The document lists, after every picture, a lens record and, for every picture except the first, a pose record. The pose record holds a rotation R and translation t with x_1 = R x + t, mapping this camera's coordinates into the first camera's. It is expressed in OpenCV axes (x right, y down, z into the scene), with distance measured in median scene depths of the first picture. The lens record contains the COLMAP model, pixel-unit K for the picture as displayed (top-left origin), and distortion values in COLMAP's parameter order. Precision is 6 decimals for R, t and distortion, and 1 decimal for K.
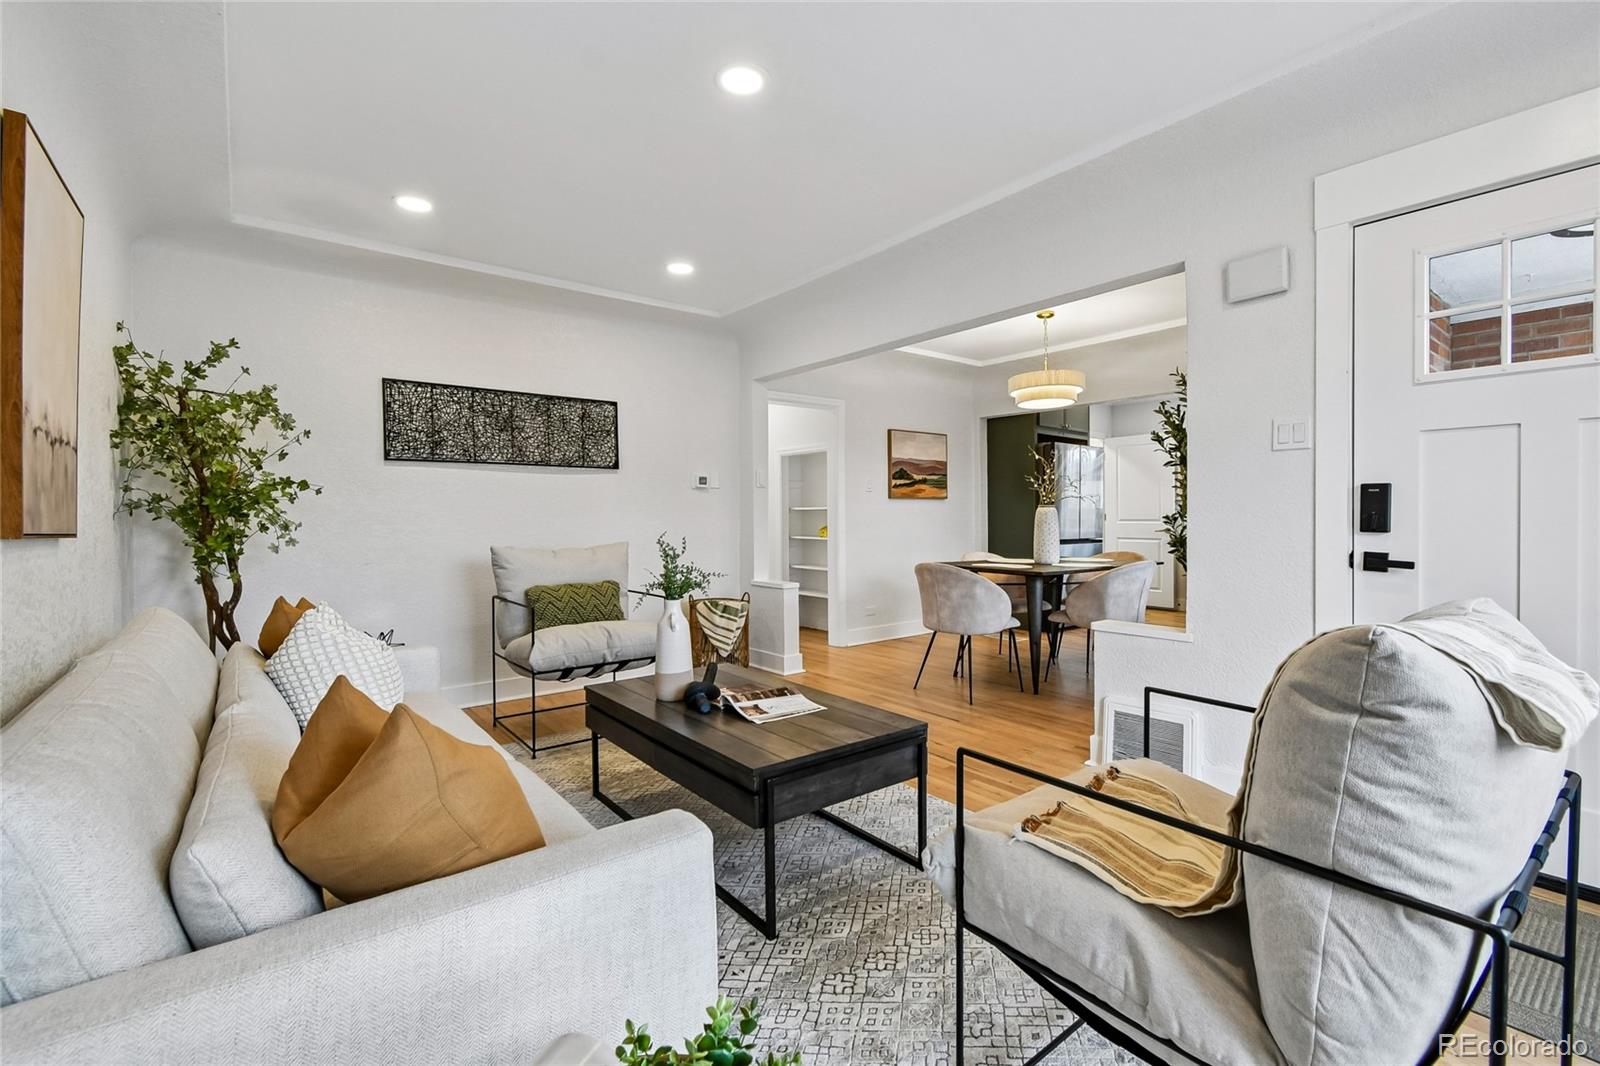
lens RADIAL K [[707.8, 0, 795.9], [0, 707.8, 535.5], [0, 0, 1]] dist [0.002315, -0.003971]
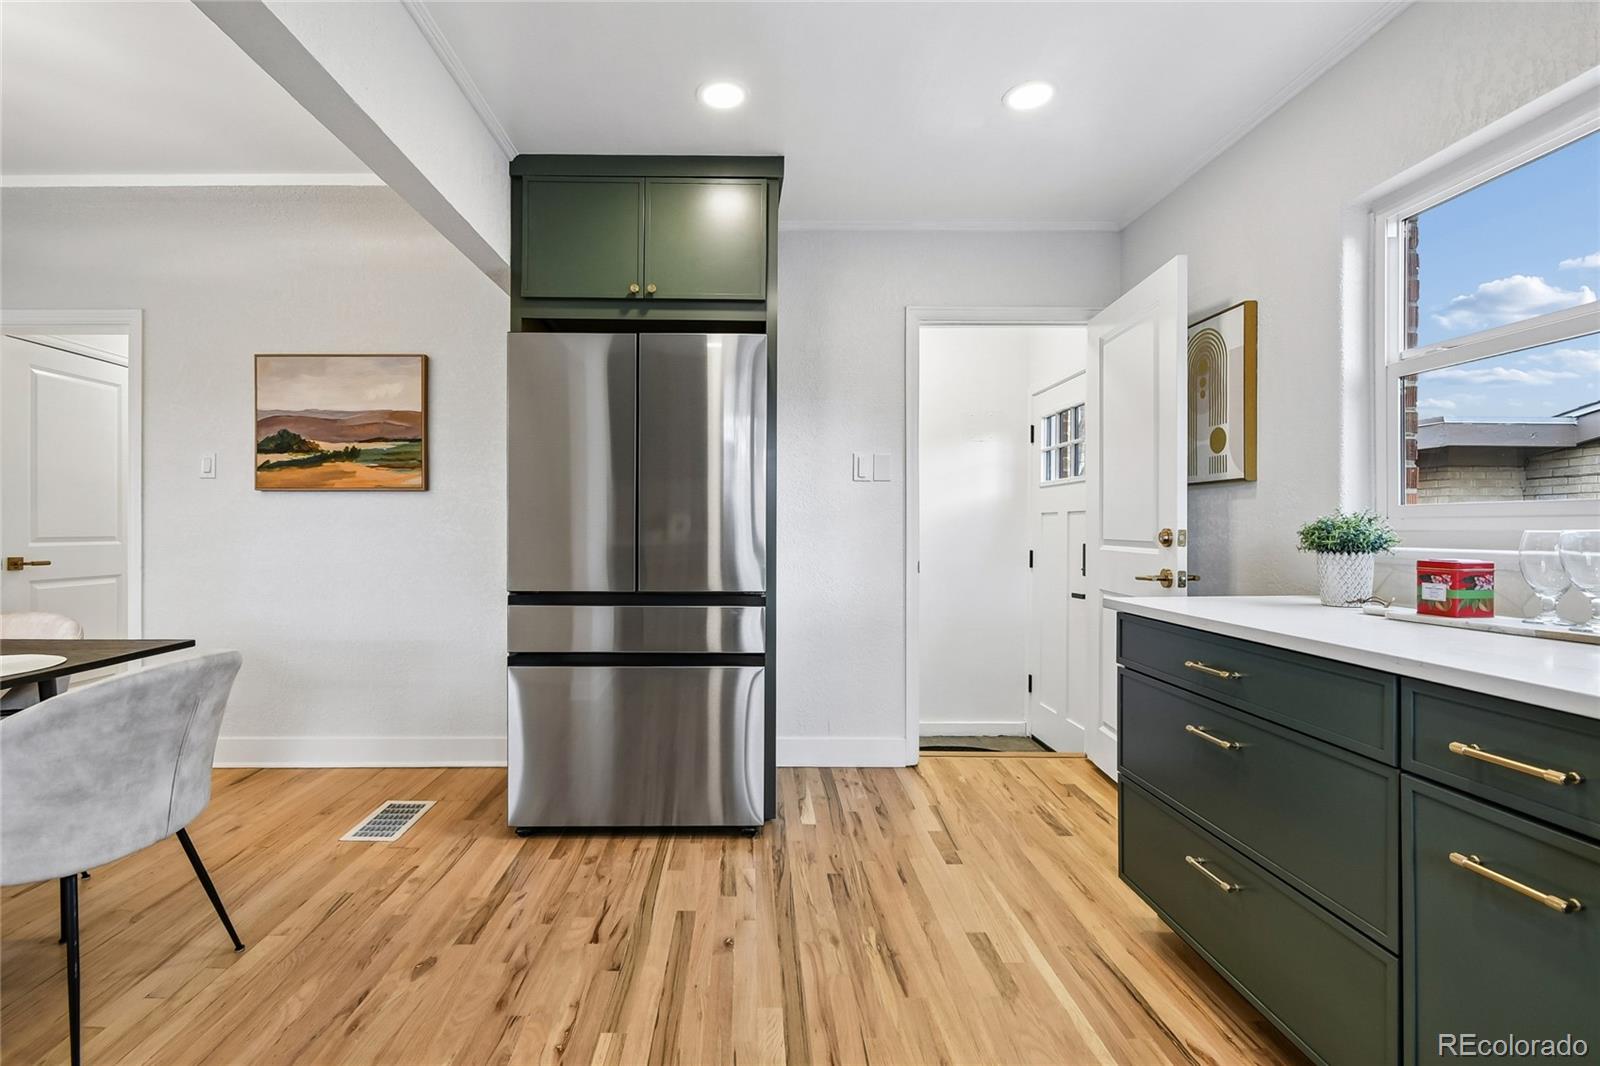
lens RADIAL K [[727.0, 0, 748.2], [0, 727.0, 527.2], [0, 0, 1]] dist [0.000272, -0.000648]
pose [[0.788567, 0.008947, -0.614884, 0.729415], [-0.021549, 0.999682, -0.013089, -0.026930], [0.614571, 0.023571, 0.788509, 0.803102]]
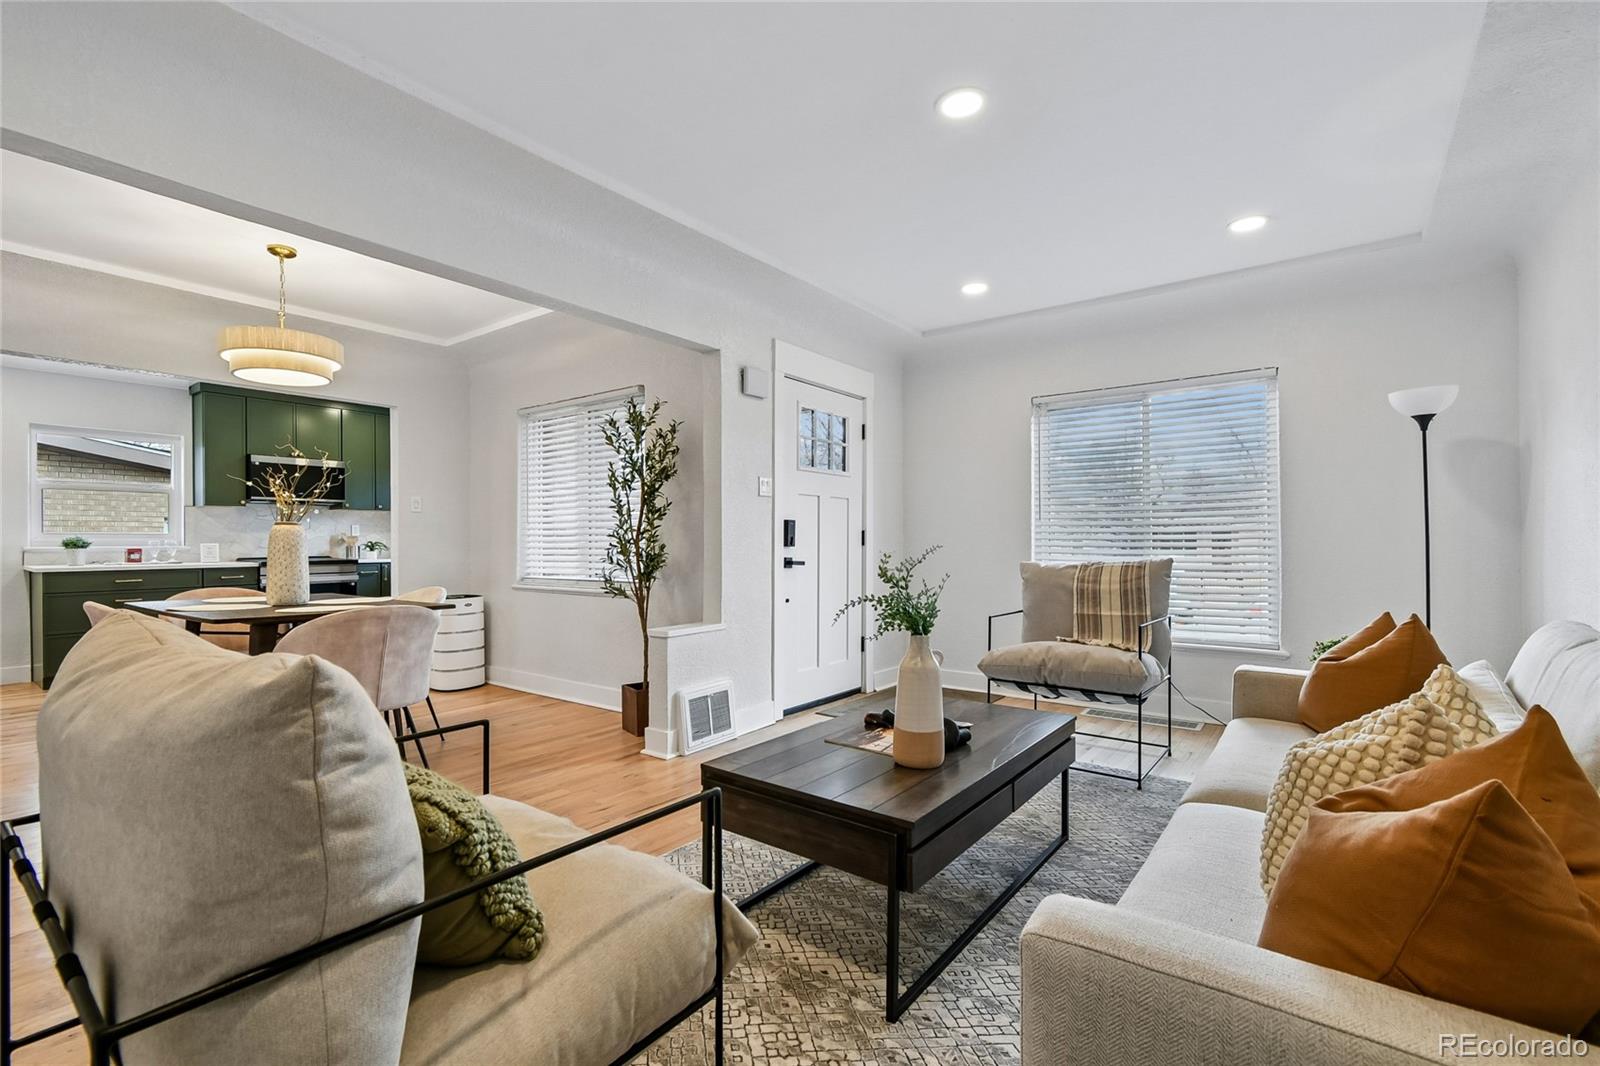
lens RADIAL K [[707.8, 0, 795.9], [0, 707.8, 535.5], [0, 0, 1]] dist [0.002315, -0.003971]
pose [[-0.259507, 0.018498, 0.965564, -0.354087], [0.030405, 0.999477, -0.010976, -0.004592], [-0.965262, 0.026510, -0.259934, 0.540581]]
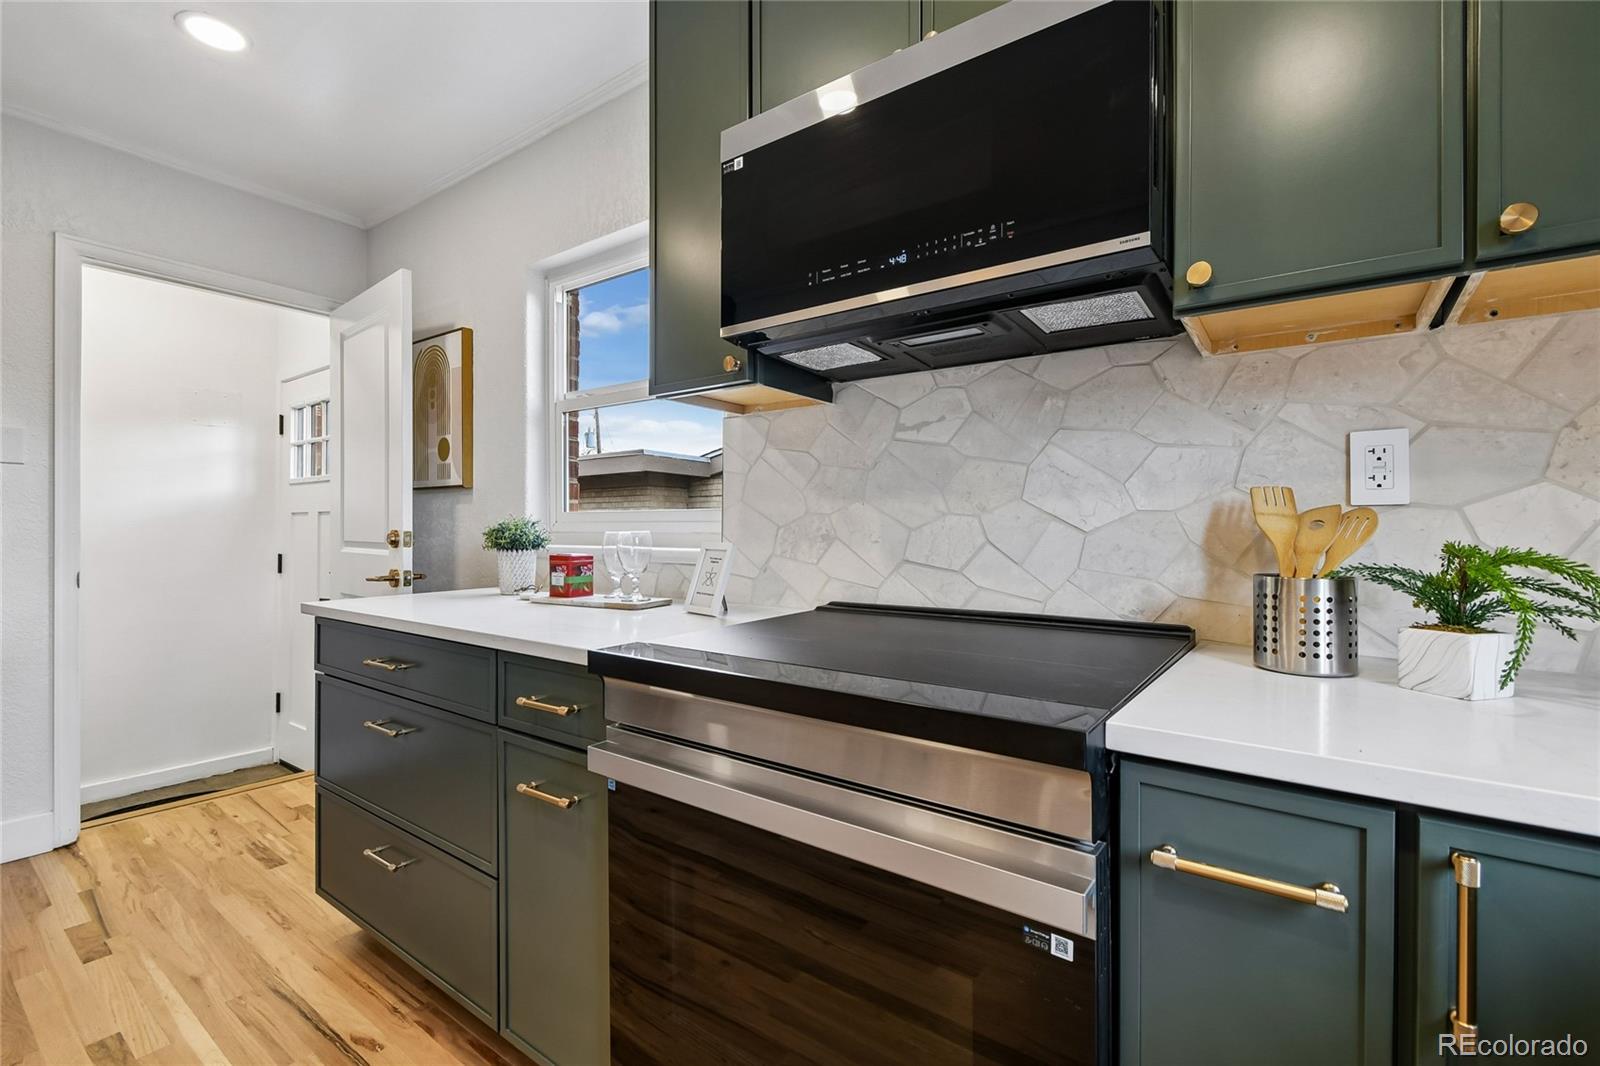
lens RADIAL K [[703.1, 0, 799.7], [0, 703.1, 524.2], [0, 0, 1]] dist [0.001368, -0.000766]
pose [[0.959738, 0.014437, 0.280524, 0.775494], [-0.005381, 0.999440, -0.033025, -0.027759], [-0.280844, 0.030186, 0.959279, 0.812423]]
